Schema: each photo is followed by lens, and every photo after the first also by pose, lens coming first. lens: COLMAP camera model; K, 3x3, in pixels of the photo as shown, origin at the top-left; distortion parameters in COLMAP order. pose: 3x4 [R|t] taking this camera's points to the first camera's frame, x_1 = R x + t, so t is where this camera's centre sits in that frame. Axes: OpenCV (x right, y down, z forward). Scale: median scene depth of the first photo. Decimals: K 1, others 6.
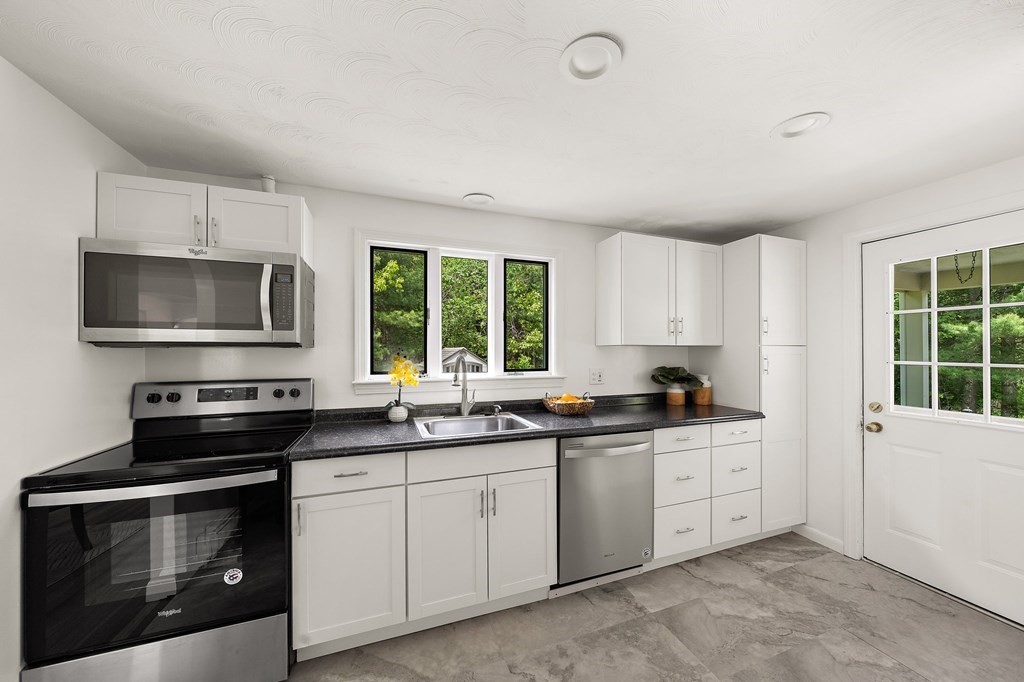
lens RADIAL K [[353.6, 0, 508.1], [0, 353.6, 348.5], [0, 0, 1]] dist [-0.003253, -0.000240]
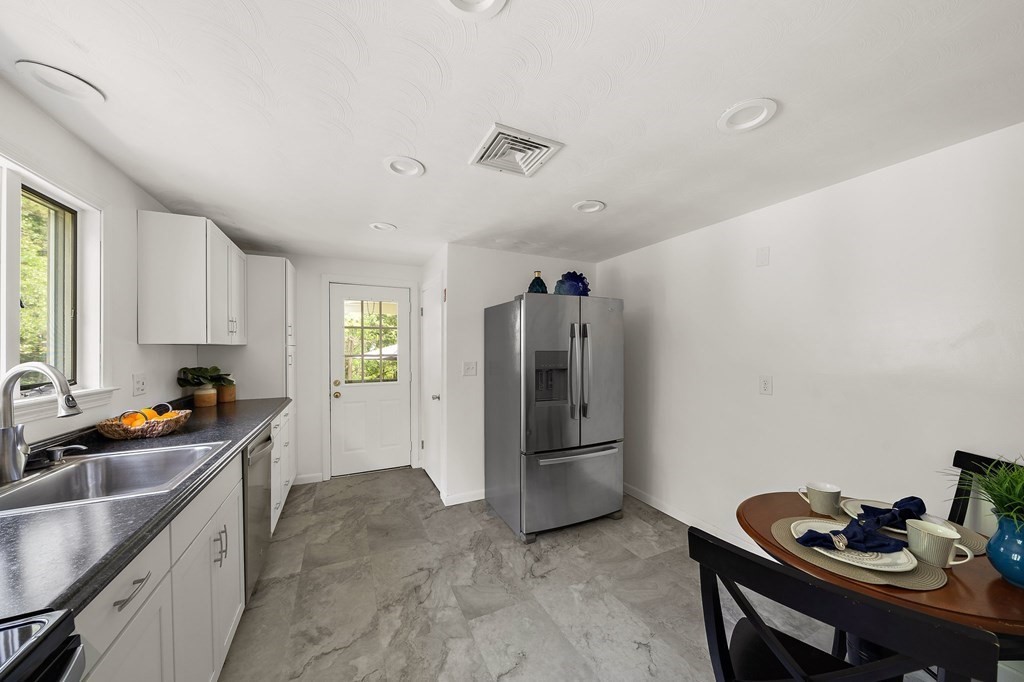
lens RADIAL K [[353.6, 0, 512.6], [0, 353.6, 345.9], [0, 0, 1]] dist [-0.003253, -0.000240]
pose [[-0.101600, 0.004771, 0.994814, -0.755492], [-0.002227, 0.999985, -0.005023, -0.002532], [-0.994823, -0.002725, -0.101588, 0.368824]]
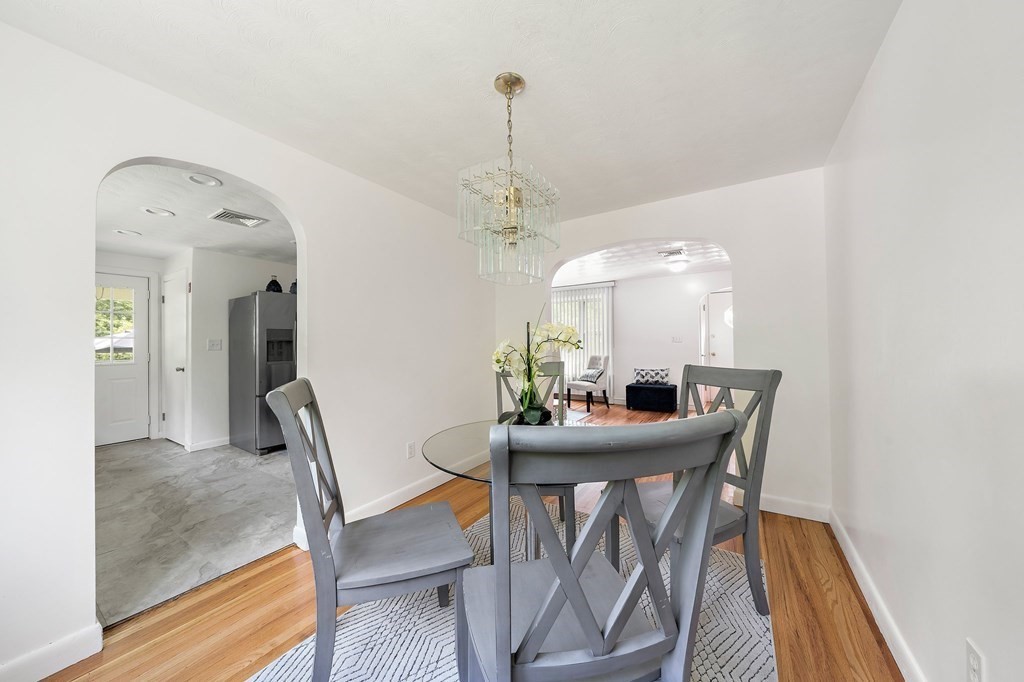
lens RADIAL K [[353.6, 0, 510.7], [0, 353.6, 339.3], [0, 0, 1]] dist [-0.003253, -0.000240]
pose [[-0.605490, 0.016801, 0.795676, -1.834301], [0.008494, 0.999857, -0.014648, 0.102284], [-0.795808, -0.002111, -0.605546, 0.271628]]
